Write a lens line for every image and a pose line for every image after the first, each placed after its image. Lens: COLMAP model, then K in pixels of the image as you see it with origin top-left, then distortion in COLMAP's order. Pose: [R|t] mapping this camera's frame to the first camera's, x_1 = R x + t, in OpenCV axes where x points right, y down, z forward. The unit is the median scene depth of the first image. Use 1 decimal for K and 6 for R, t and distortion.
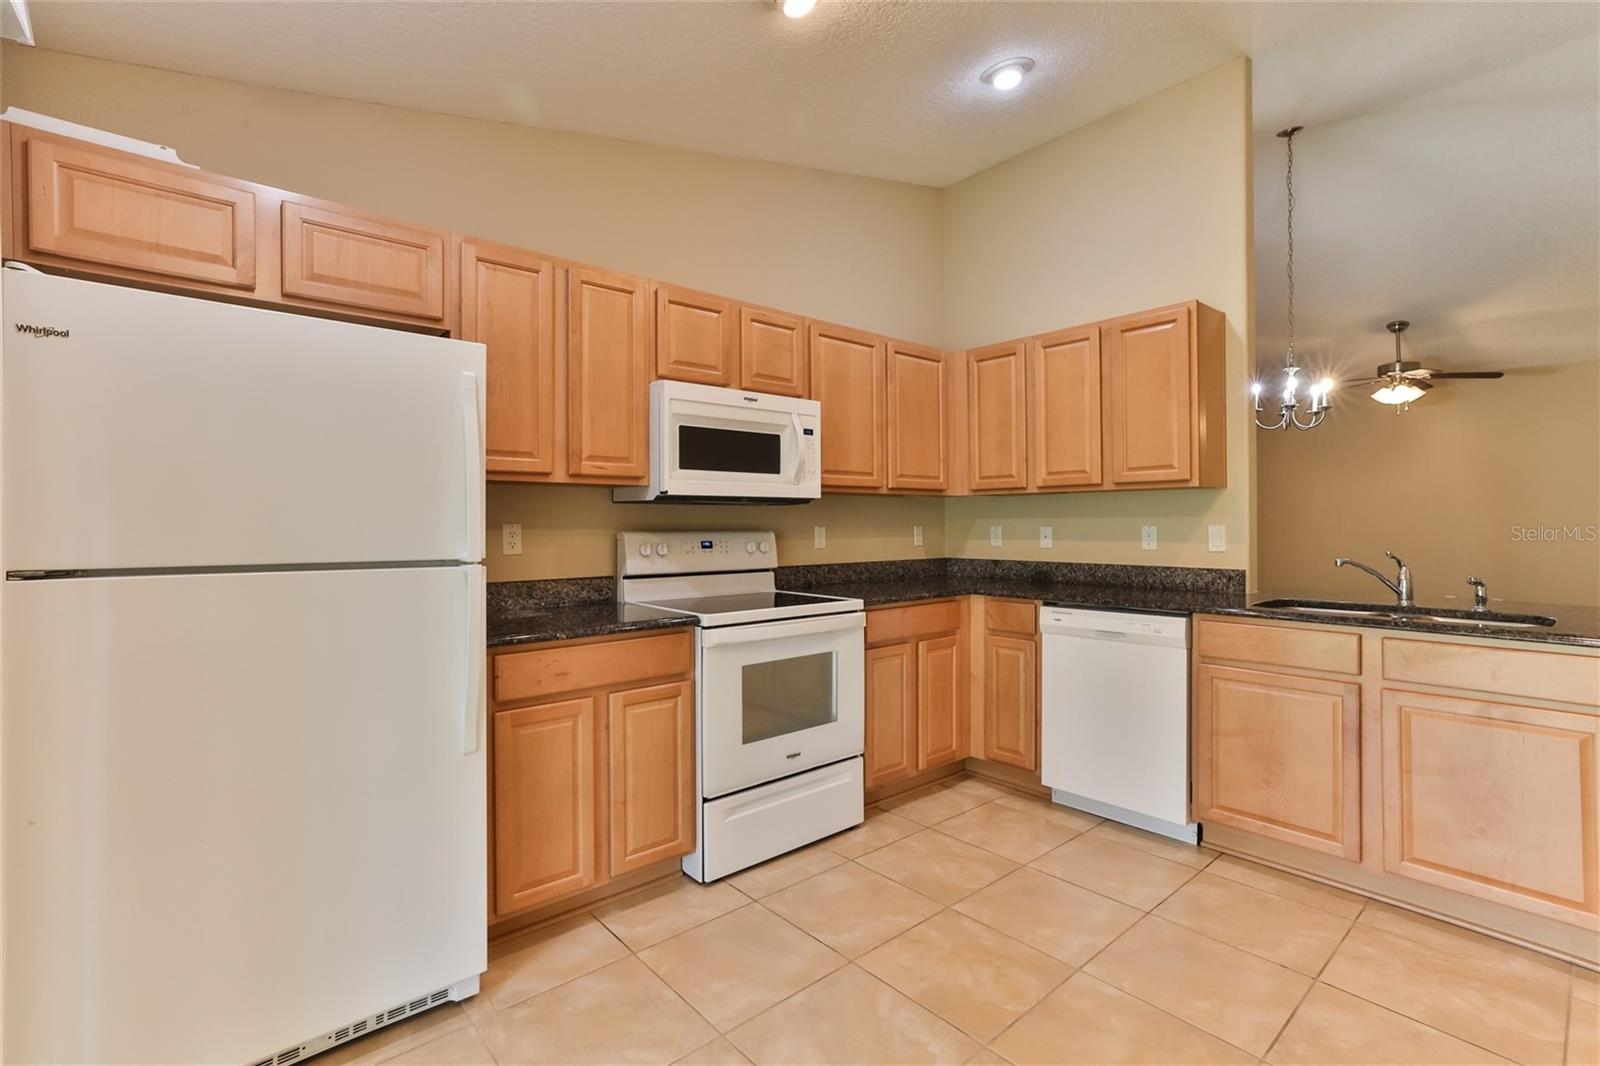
lens RADIAL K [[732.6, 0, 802.0], [0, 732.6, 524.3], [0, 0, 1]] dist [-0.004831, 0.002434]
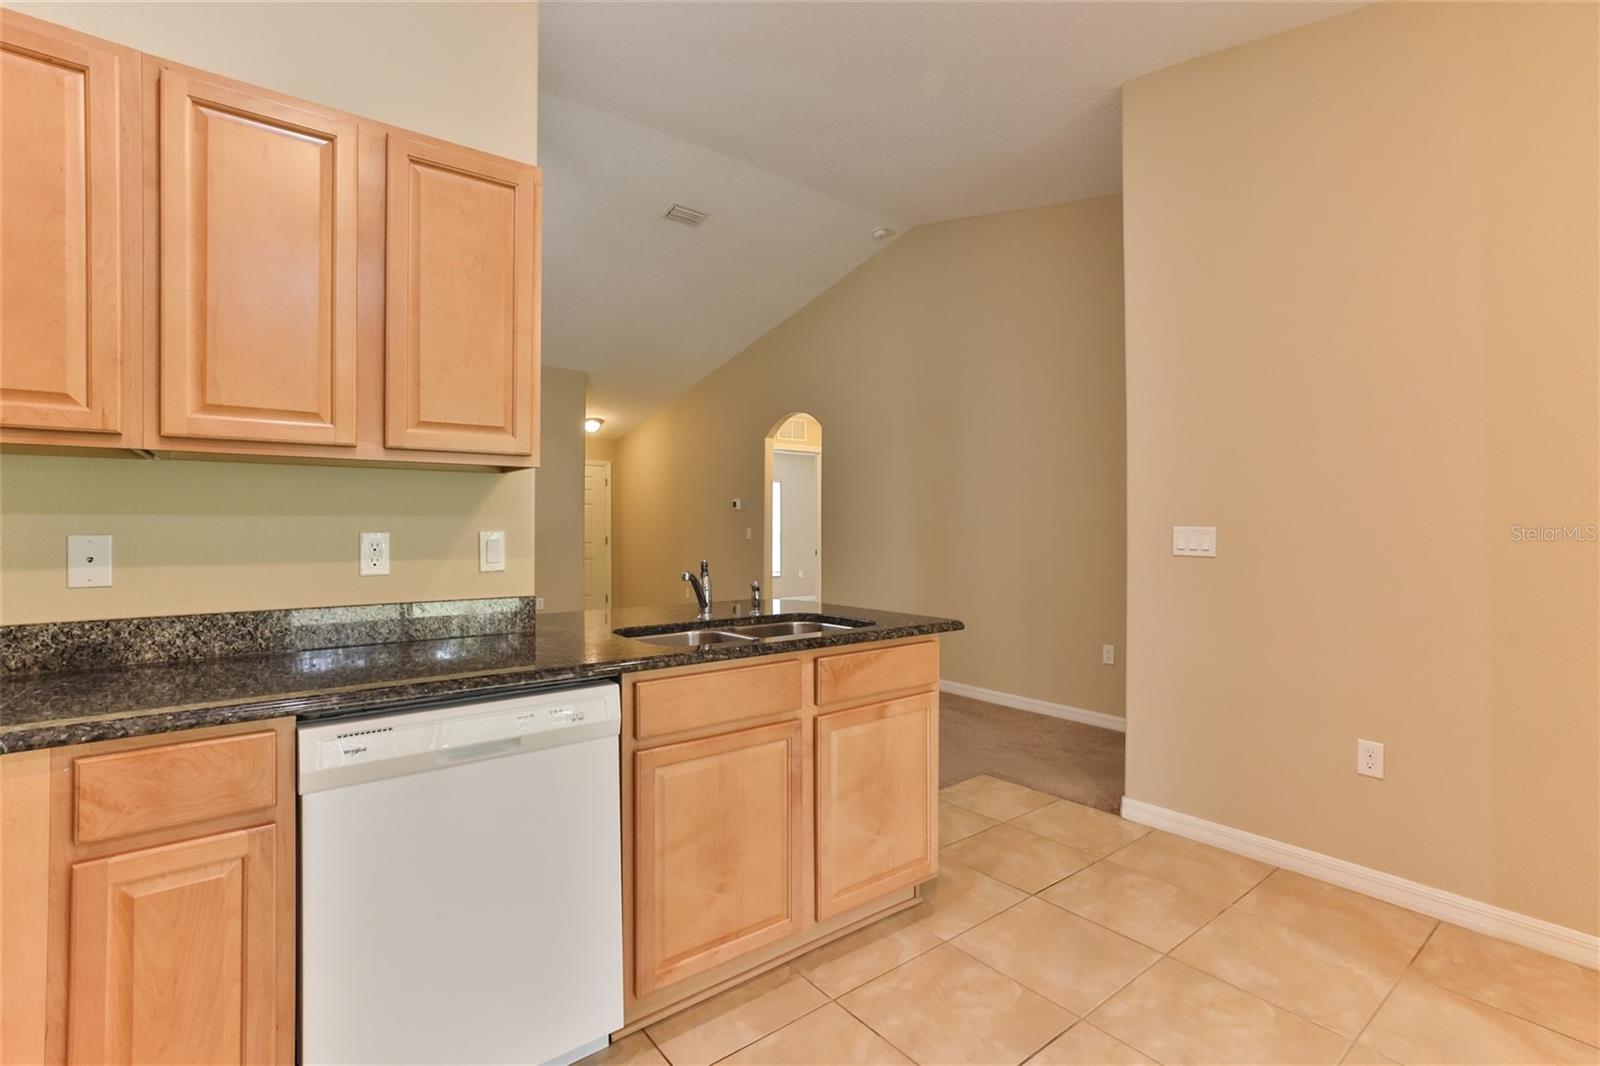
lens RADIAL K [[732.6, 0, 803.3], [0, 732.6, 531.4], [0, 0, 1]] dist [-0.004831, 0.002434]
pose [[0.059146, -0.000510, 0.998249, -0.059162], [0.001416, 0.999999, 0.000427, 0.002375], [-0.998248, 0.001388, 0.059146, 0.695012]]
